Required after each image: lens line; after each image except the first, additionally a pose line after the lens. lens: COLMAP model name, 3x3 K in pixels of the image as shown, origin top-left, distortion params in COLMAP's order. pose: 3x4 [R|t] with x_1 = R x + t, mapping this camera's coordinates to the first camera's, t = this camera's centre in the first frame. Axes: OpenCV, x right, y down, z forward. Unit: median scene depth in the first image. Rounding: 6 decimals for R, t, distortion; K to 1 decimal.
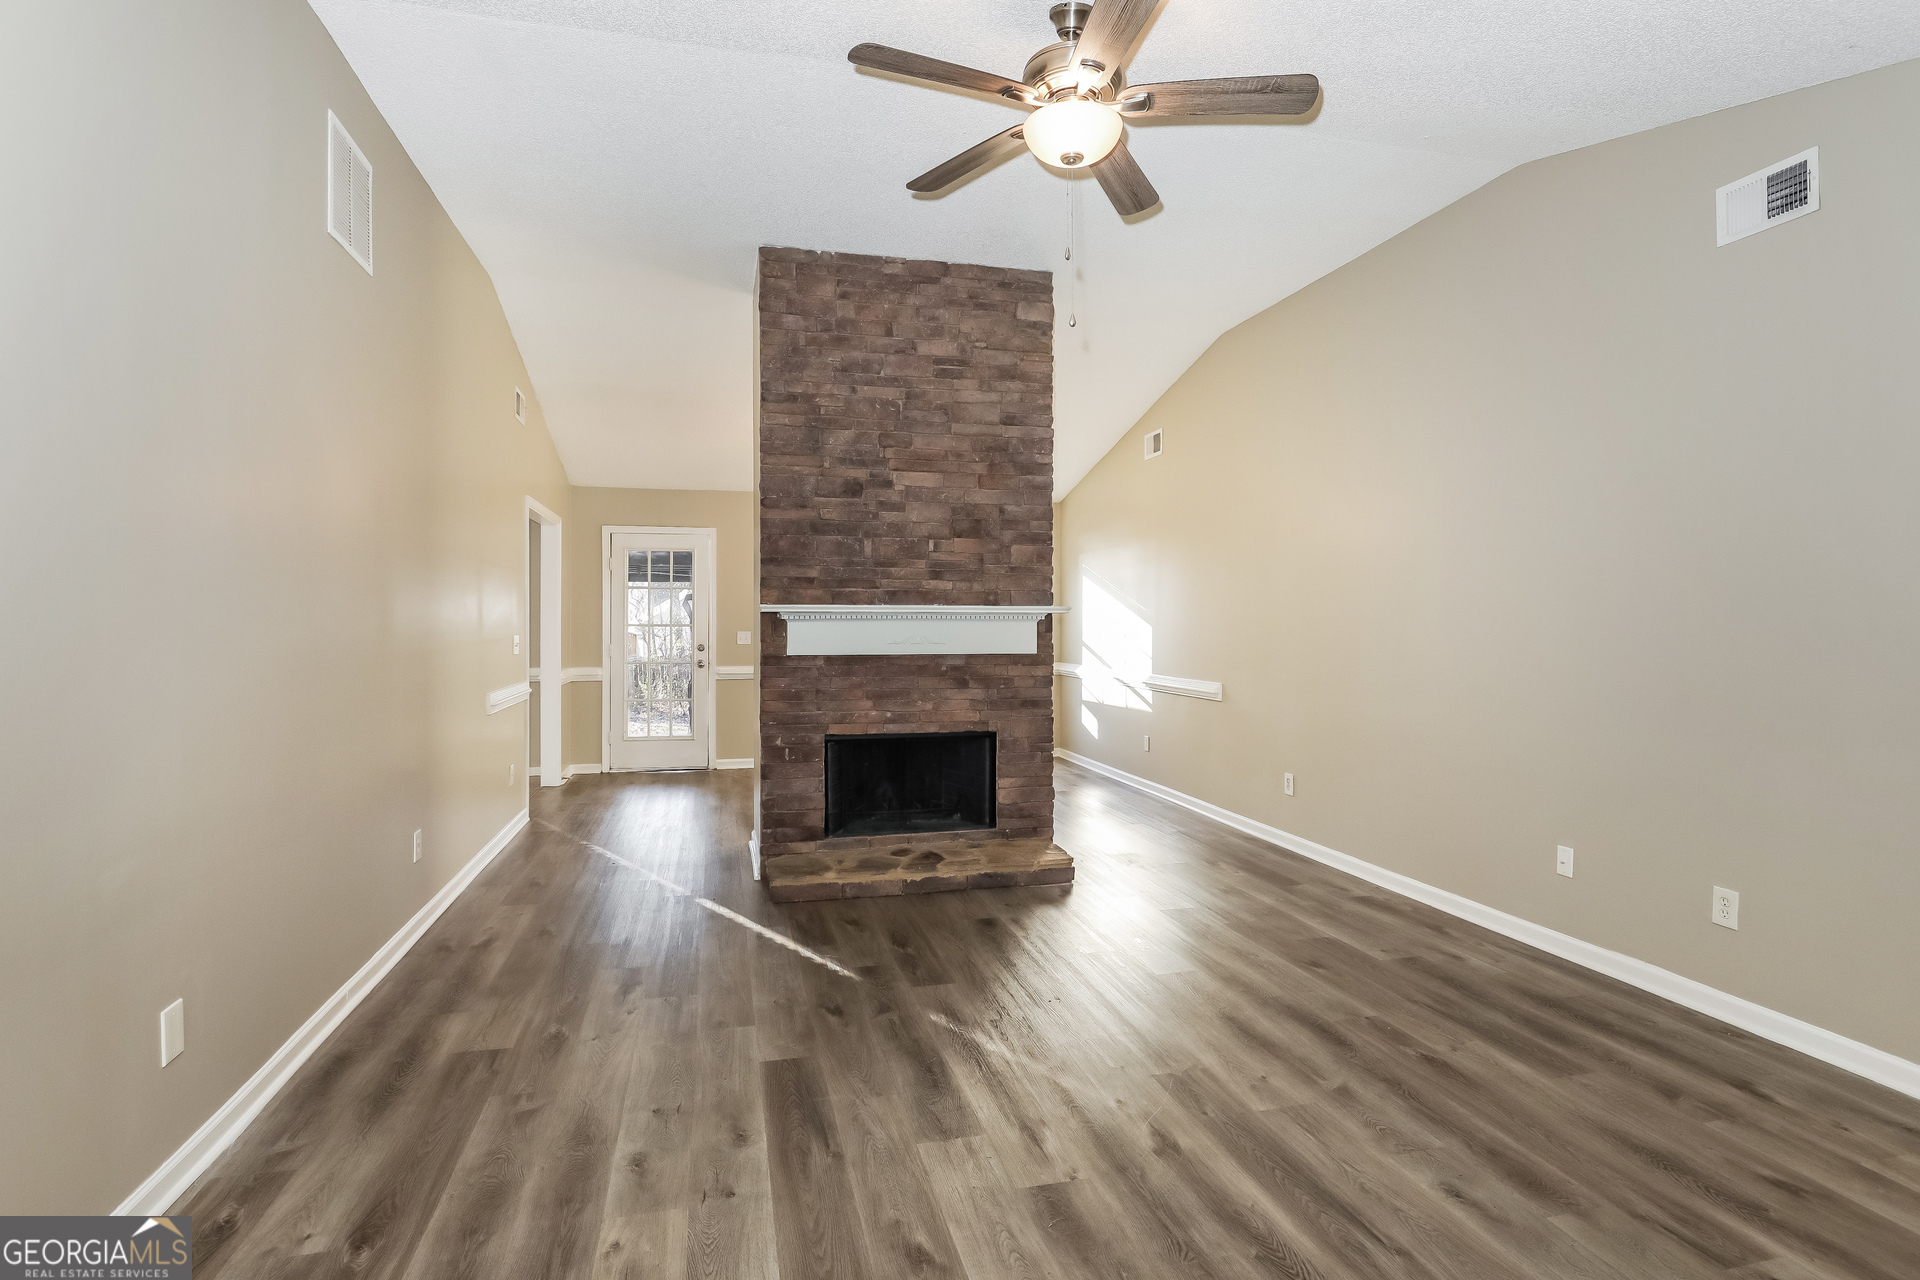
lens RADIAL K [[905.8, 0, 965.4], [0, 905.8, 619.8], [0, 0, 1]] dist [-0.016486, 0.000224]
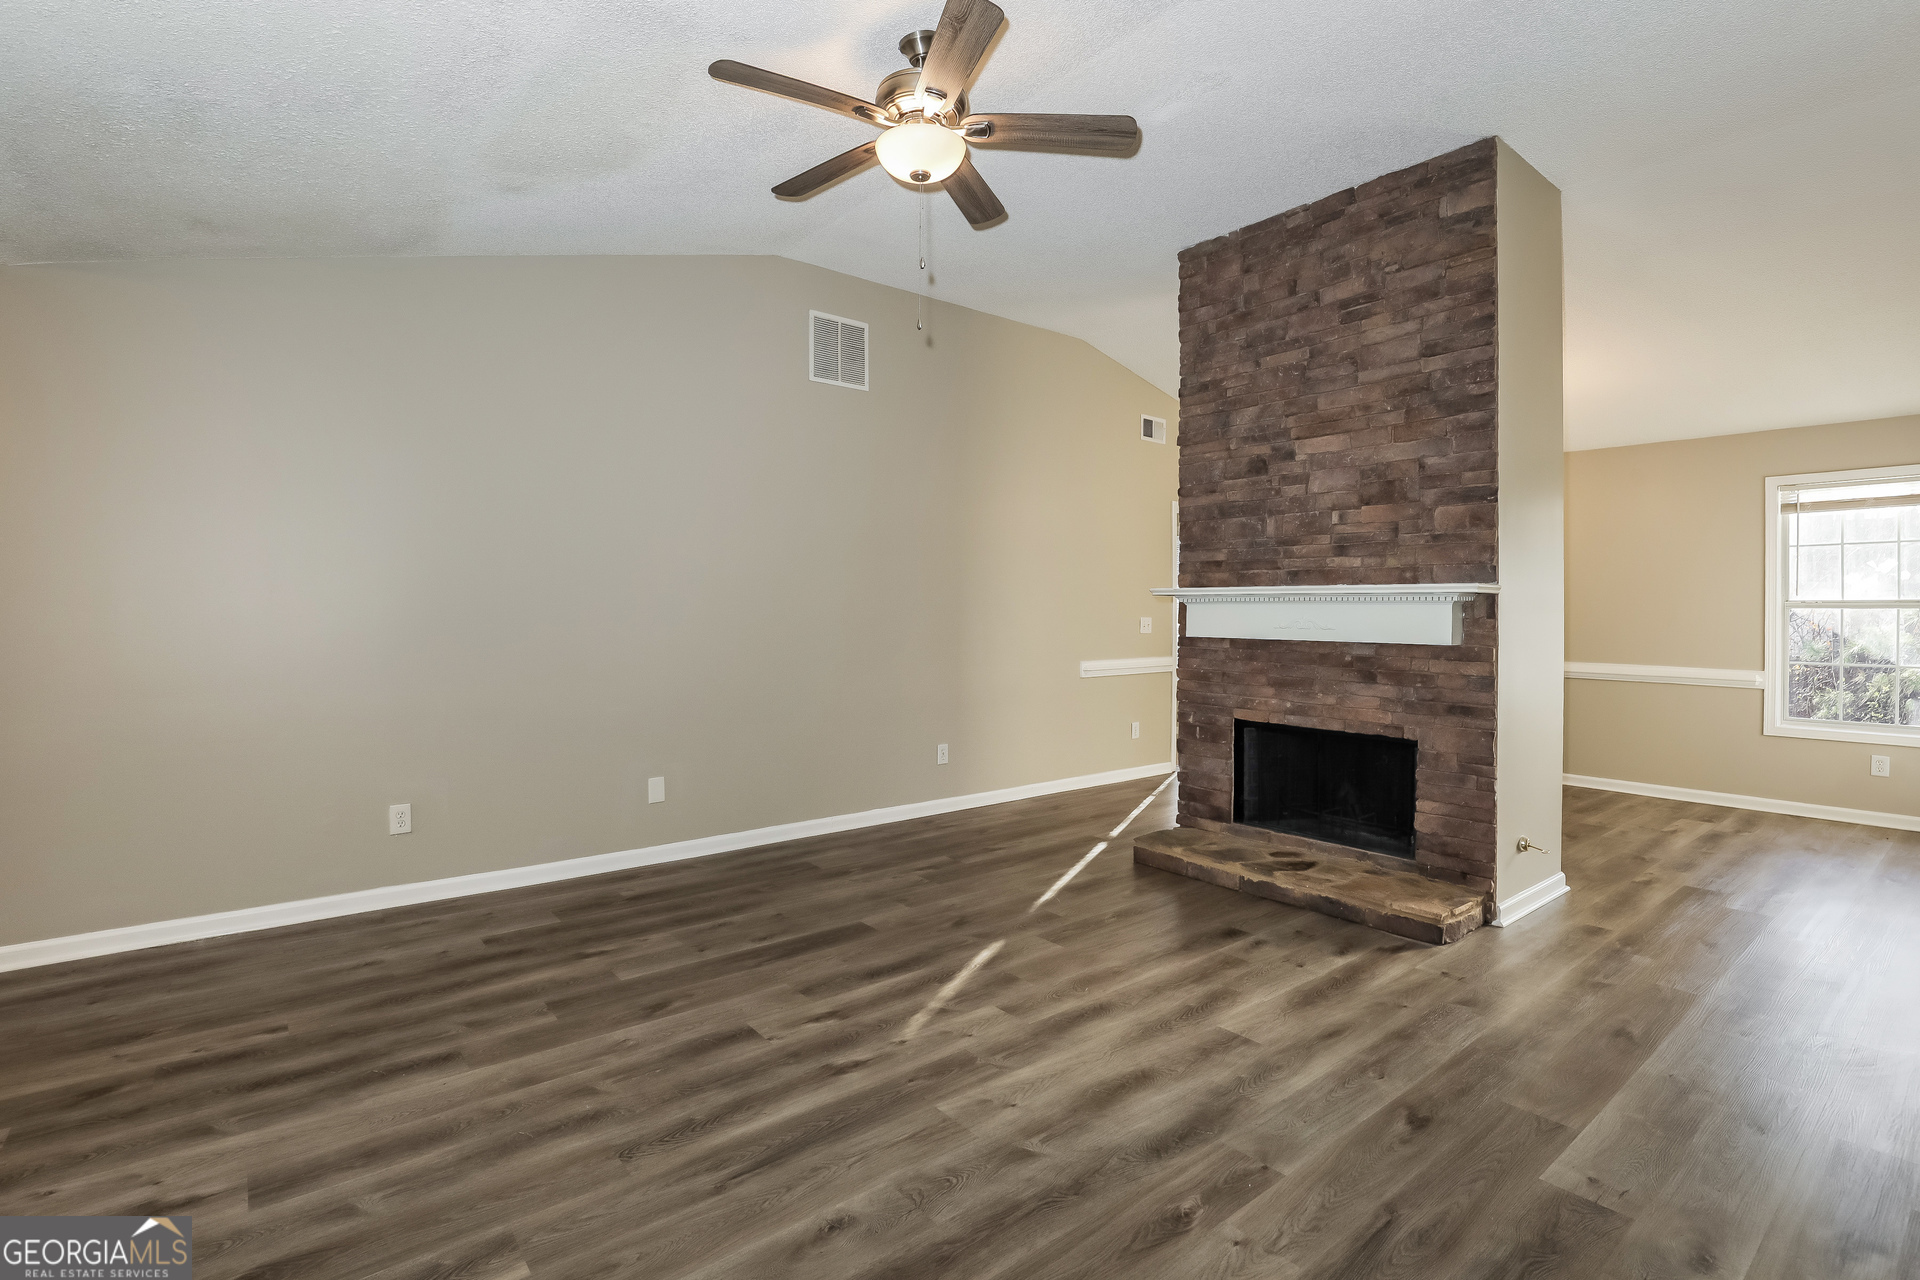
lens RADIAL K [[890.2, 0, 964.6], [0, 890.2, 613.2], [0, 0, 1]] dist [-0.018301, -0.000140]
pose [[0.441401, 0.005321, -0.897294, 0.583422], [-0.002610, 0.999986, 0.004646, 0.007689], [0.897306, 0.000291, 0.441409, 0.301534]]
